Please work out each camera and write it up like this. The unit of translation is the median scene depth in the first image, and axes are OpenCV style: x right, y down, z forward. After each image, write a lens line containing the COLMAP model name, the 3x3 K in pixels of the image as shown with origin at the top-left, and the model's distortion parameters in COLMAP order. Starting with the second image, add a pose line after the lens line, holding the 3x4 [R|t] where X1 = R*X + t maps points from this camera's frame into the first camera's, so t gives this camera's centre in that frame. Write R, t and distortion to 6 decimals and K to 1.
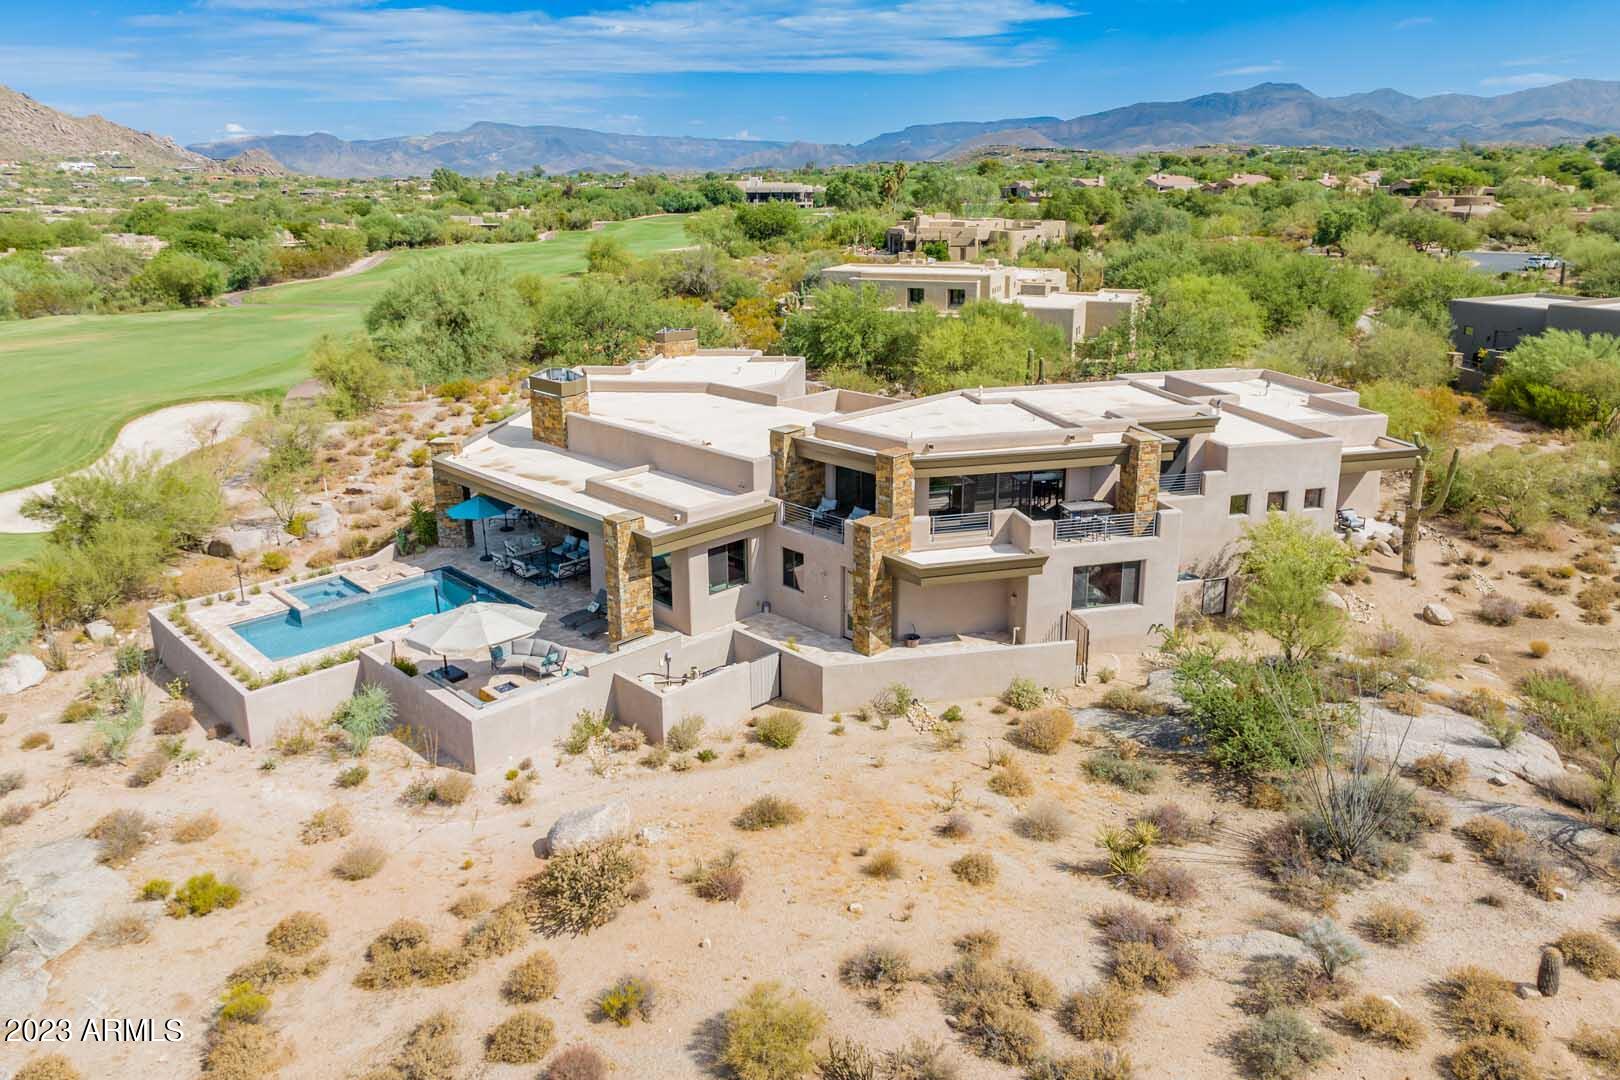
lens RADIAL K [[1162.4, 0, 767.7], [0, 1162.4, 459.8], [0, 0, 1]] dist [-0.013171, 0.014099]
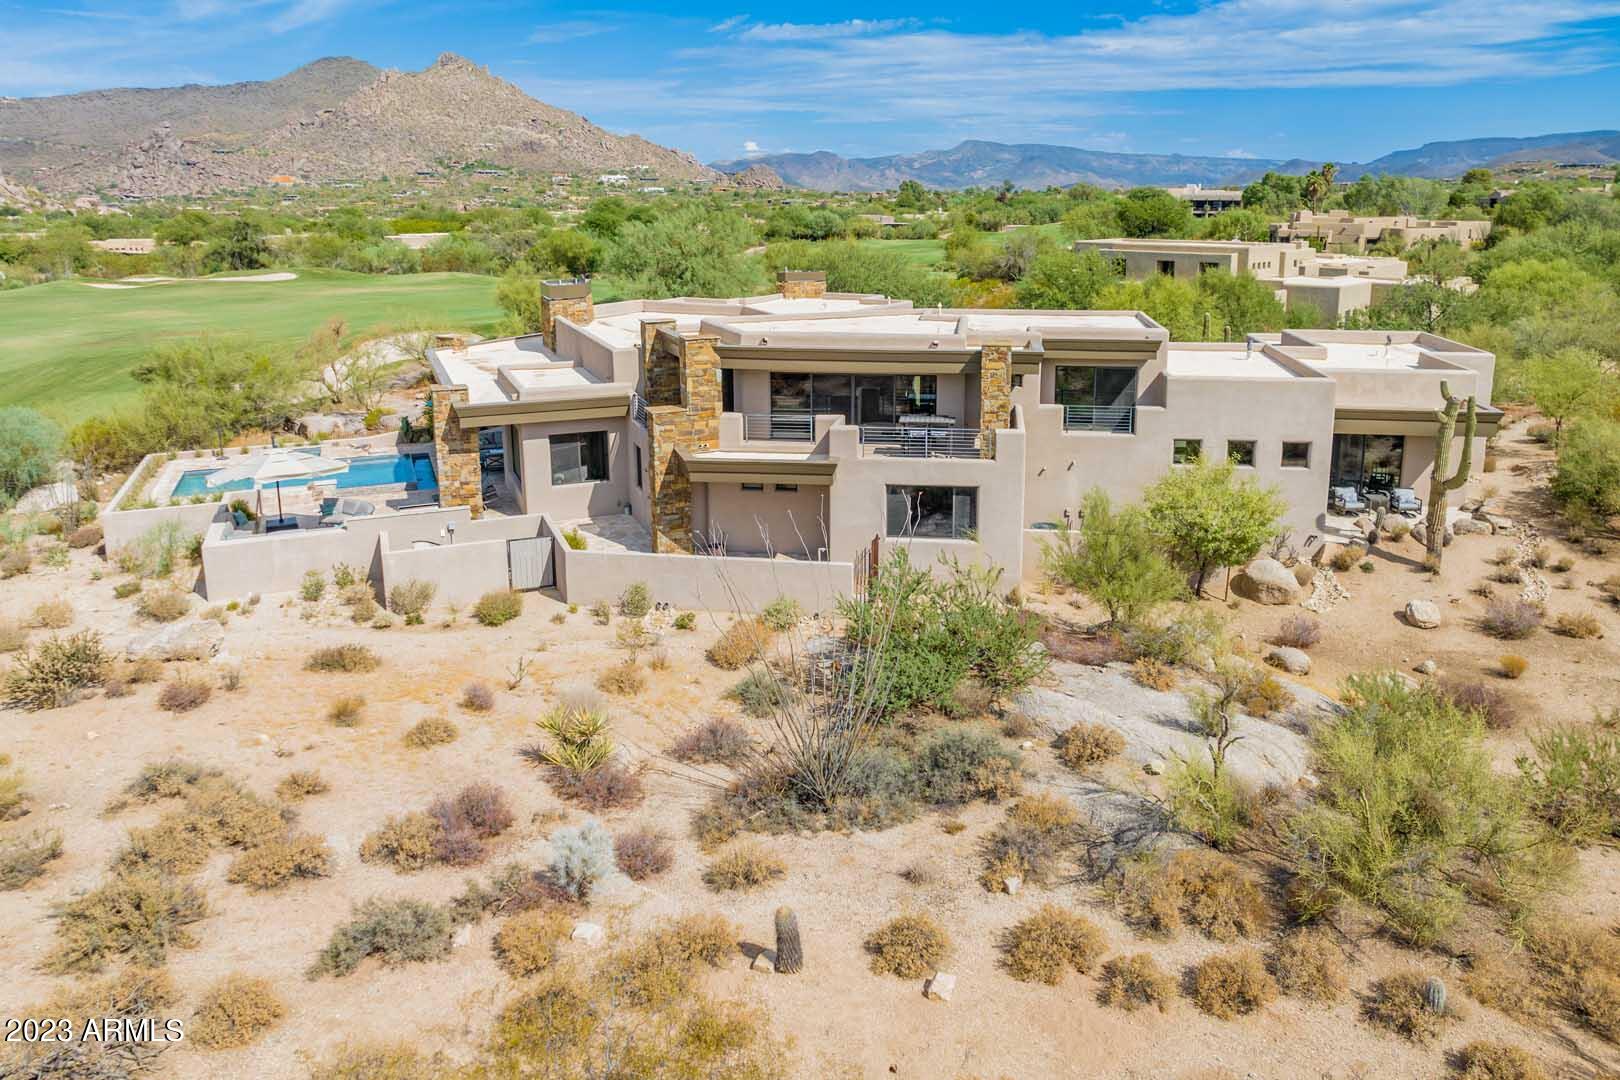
lens RADIAL K [[1162.4, 0, 850.7], [0, 1162.4, 460.3], [0, 0, 1]] dist [-0.013171, 0.014099]
pose [[0.936224, 0.087444, -0.340349, 0.417318], [-0.094517, 0.995514, -0.004224, 0.063395], [0.338453, 0.036123, 0.940290, 0.143618]]
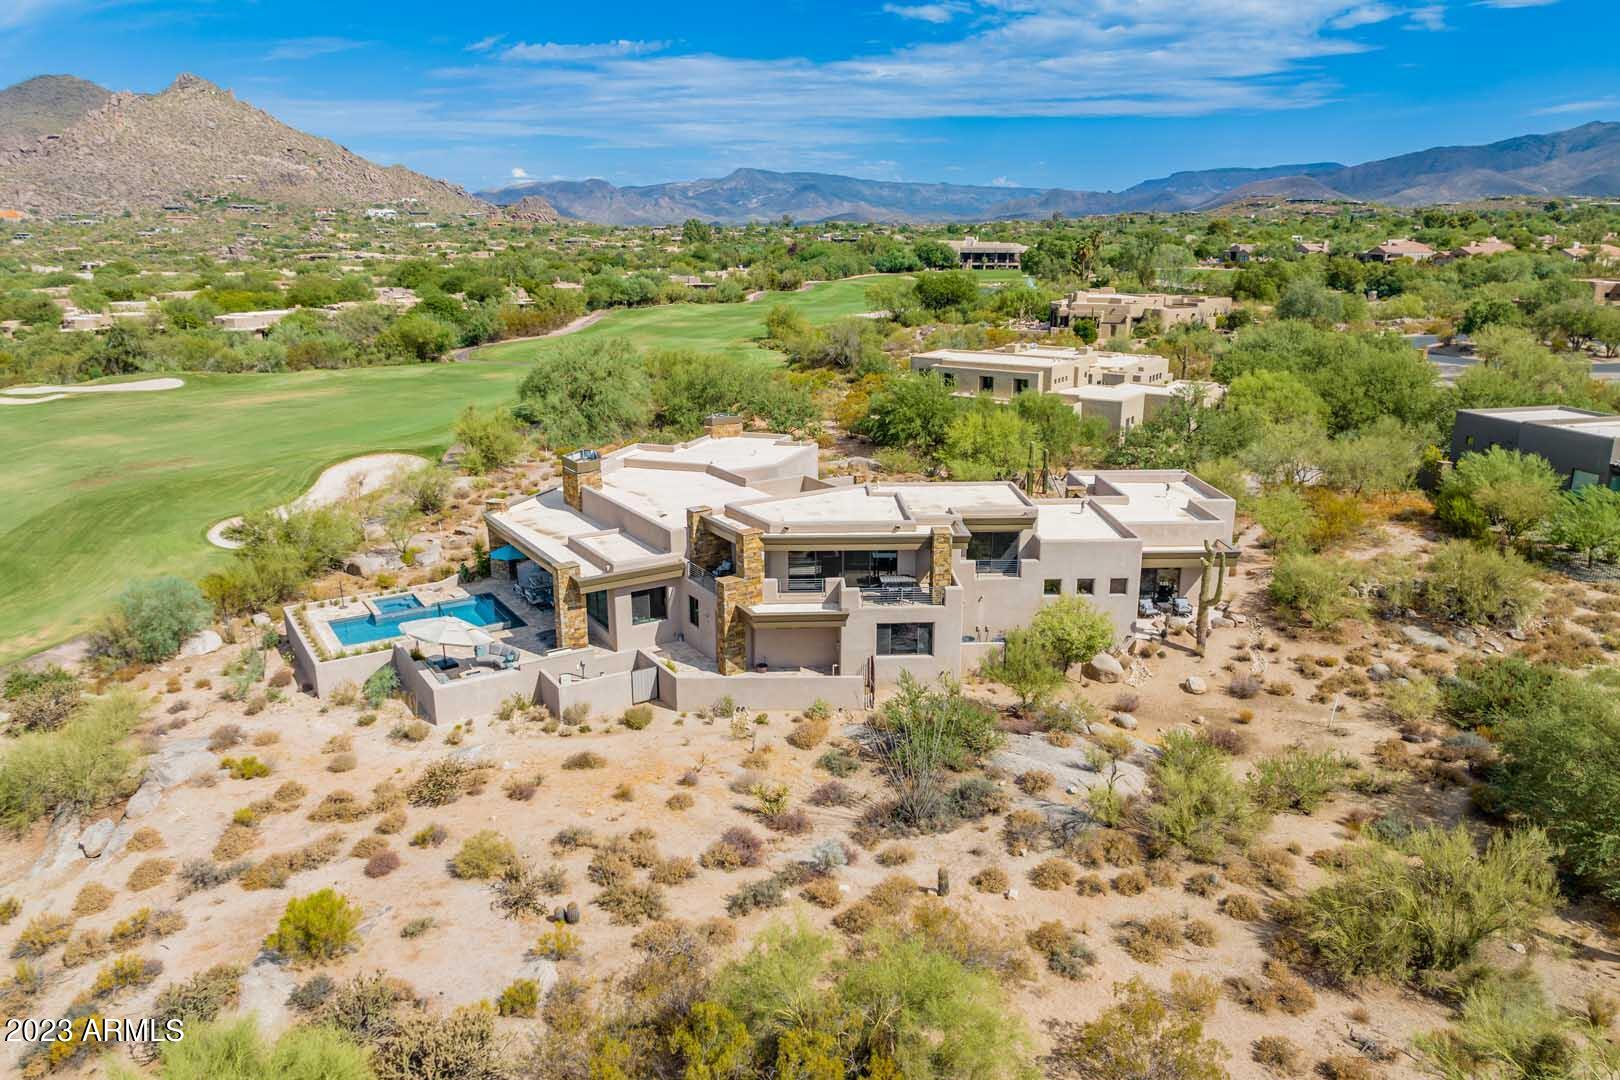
lens RADIAL K [[1162.4, 0, 788.8], [0, 1162.4, 587.8], [0, 0, 1]] dist [-0.013171, 0.014099]
pose [[0.977477, 0.068875, -0.199485, 0.339970], [-0.054465, 0.995554, 0.076850, -0.039226], [0.203891, -0.064254, 0.976883, -0.279080]]
